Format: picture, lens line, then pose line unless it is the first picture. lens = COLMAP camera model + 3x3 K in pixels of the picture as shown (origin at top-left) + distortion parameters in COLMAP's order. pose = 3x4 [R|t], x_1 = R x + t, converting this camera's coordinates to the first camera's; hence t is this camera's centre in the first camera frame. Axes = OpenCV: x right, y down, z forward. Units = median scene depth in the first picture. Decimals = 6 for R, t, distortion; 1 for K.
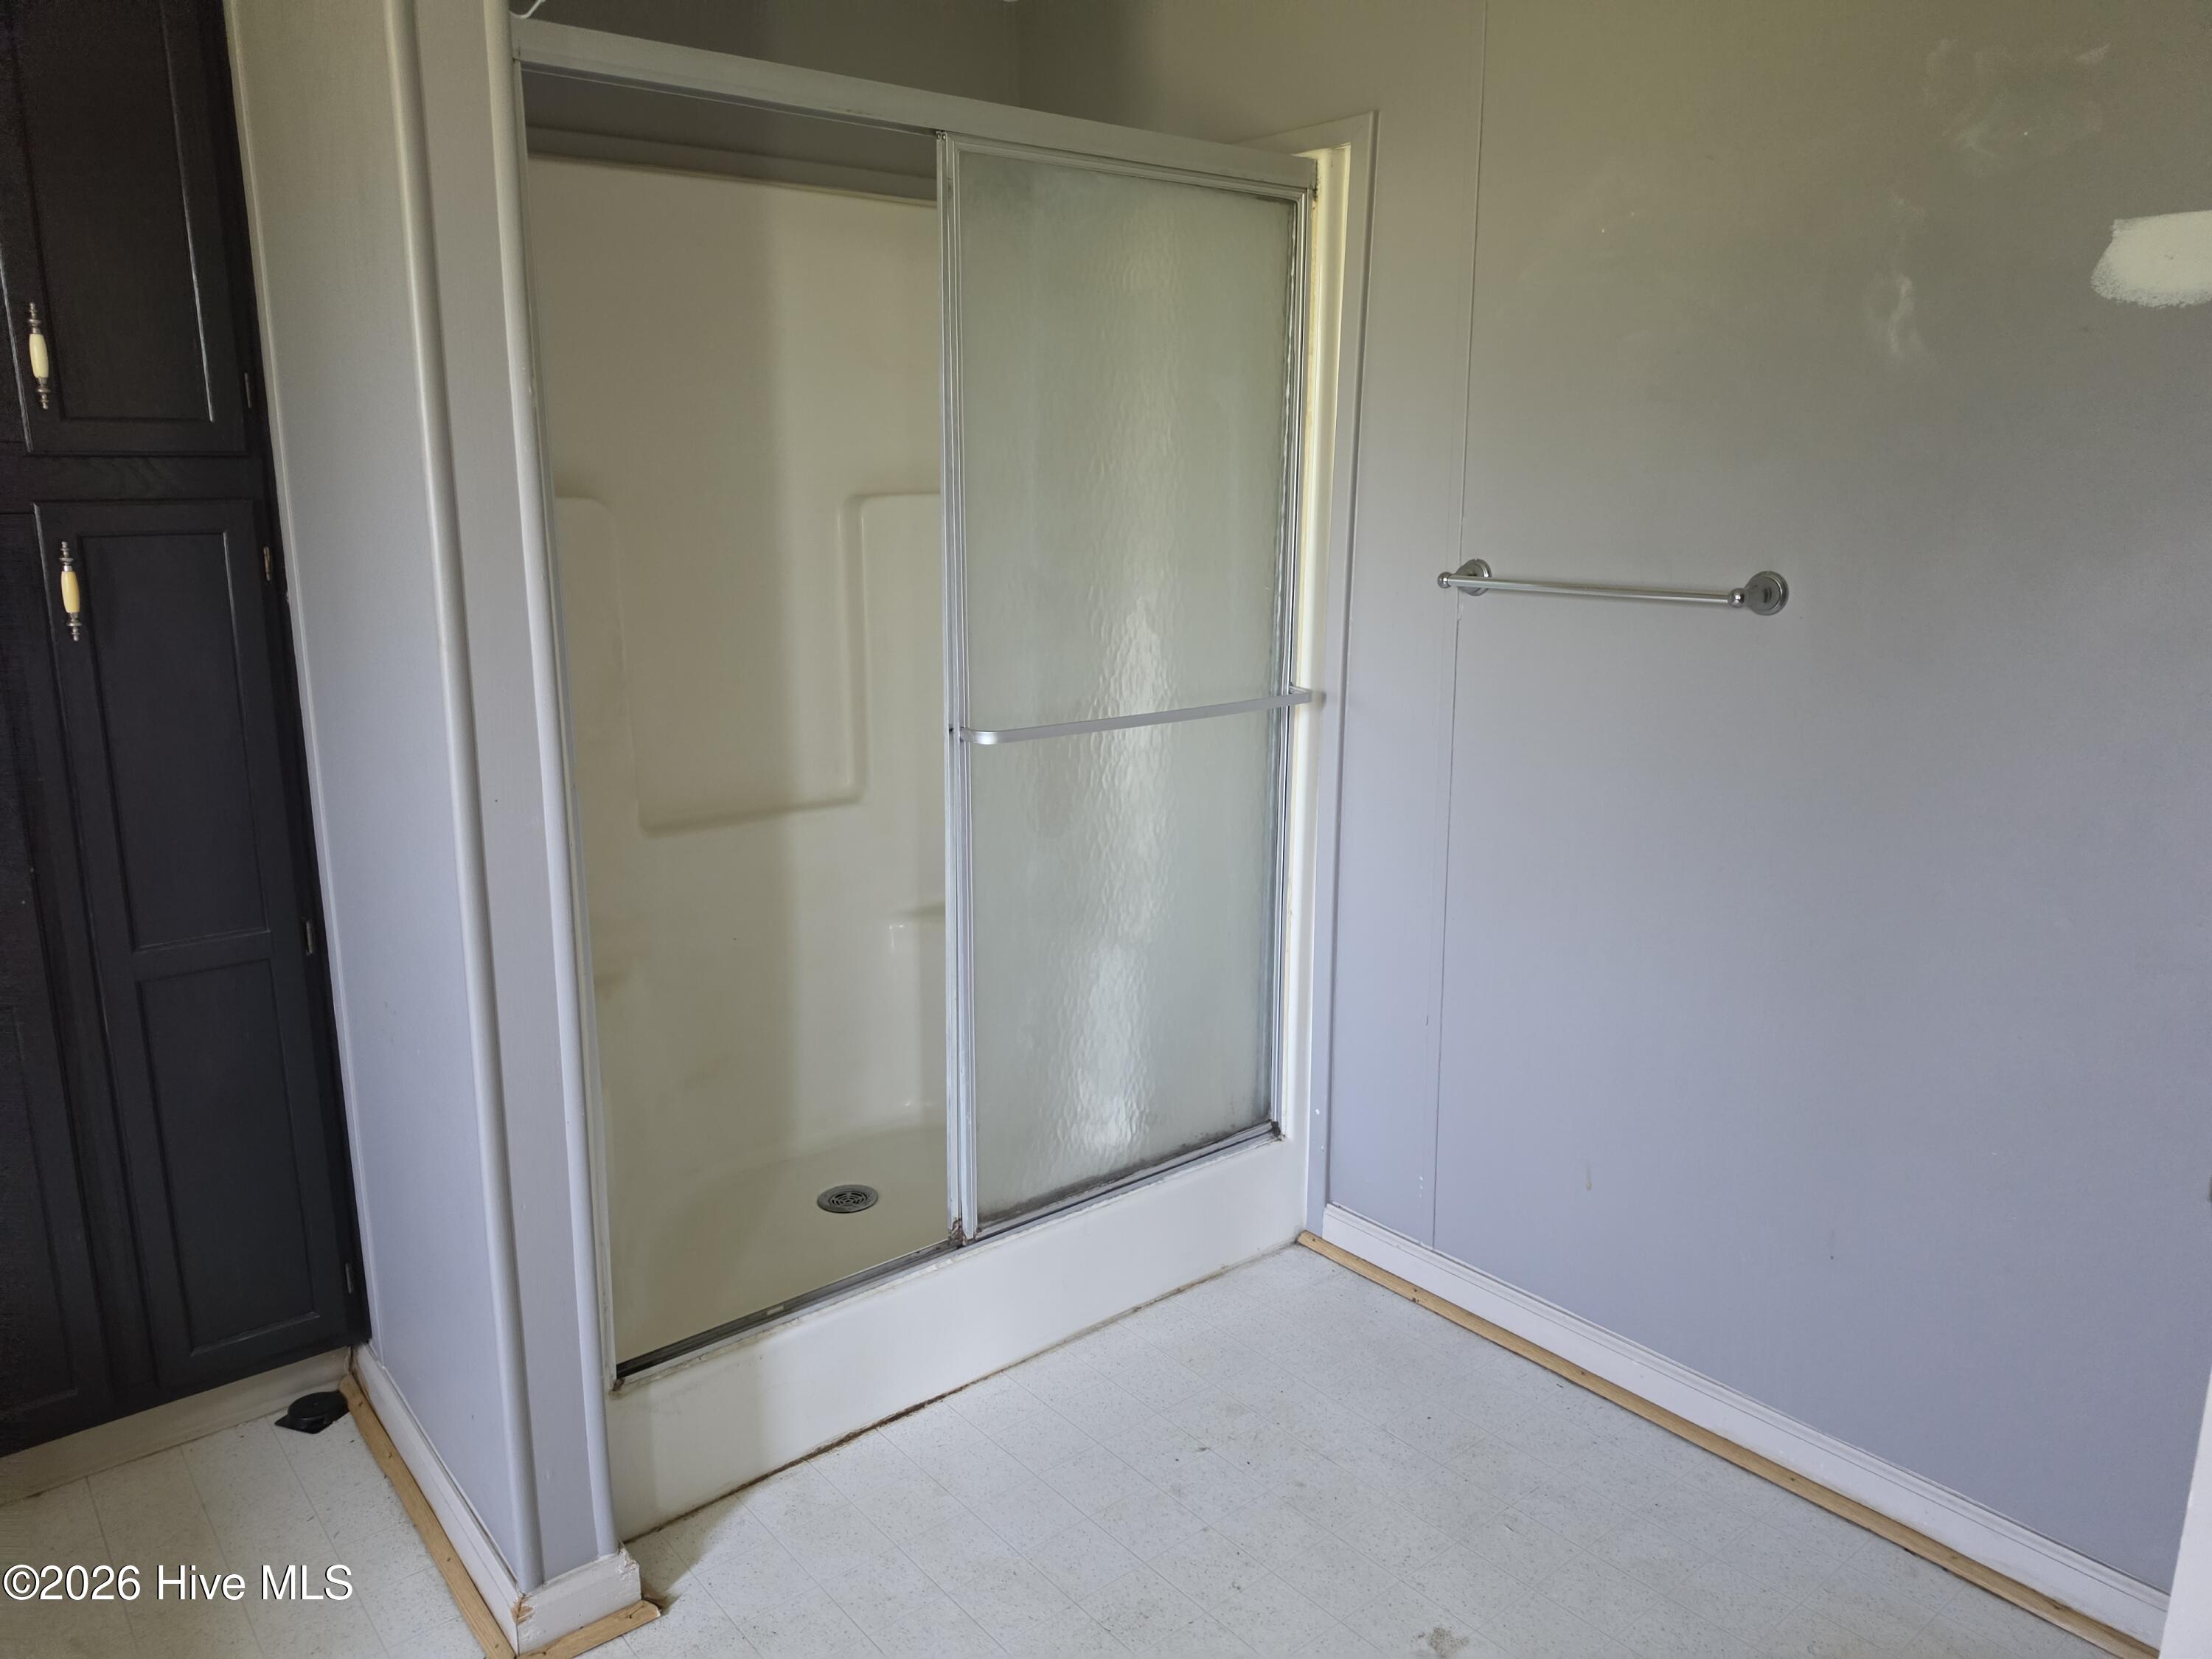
lens RADIAL K [[1556.6, 0, 1105.8], [0, 1556.6, 831.5], [0, 0, 1]] dist [0.011460, -0.009903]
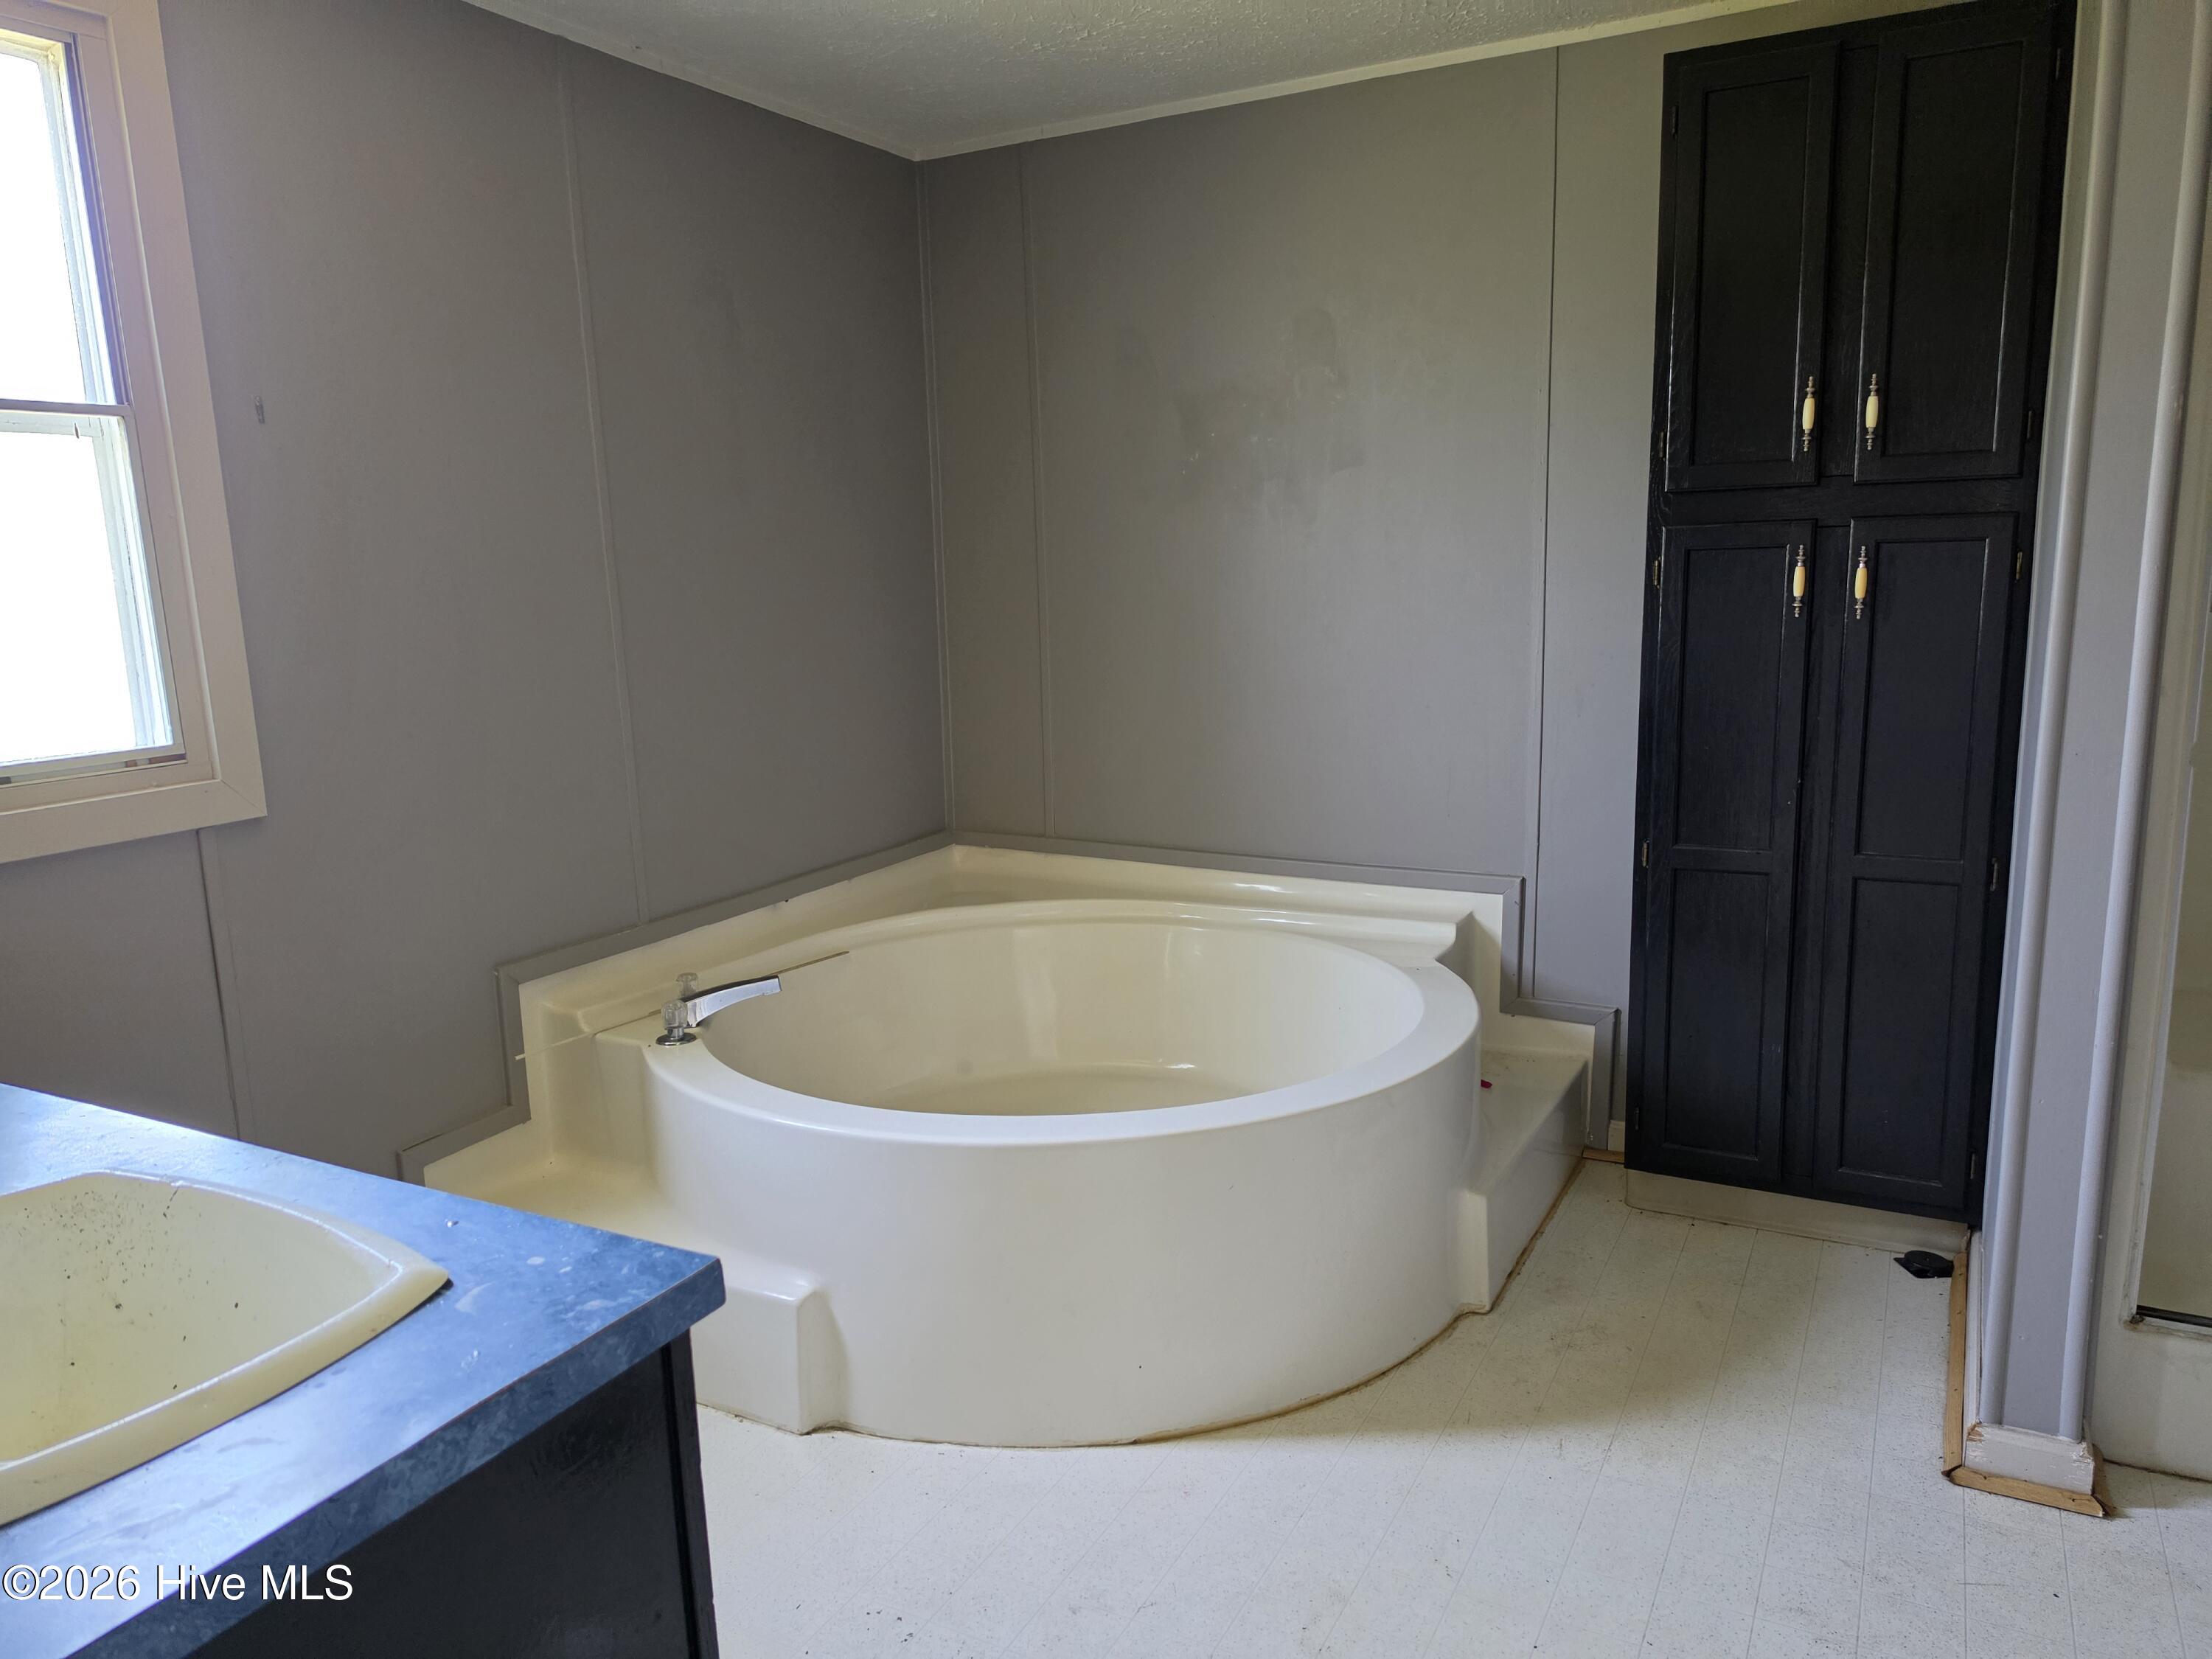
lens RADIAL K [[1556.6, 0, 1101.9], [0, 1556.6, 828.2], [0, 0, 1]] dist [0.011460, -0.009903]
pose [[0.402579, 0.161555, -0.901016, 0.321209], [-0.169358, 0.980455, 0.100128, 0.031971], [0.899582, 0.112285, 0.422071, -0.145504]]
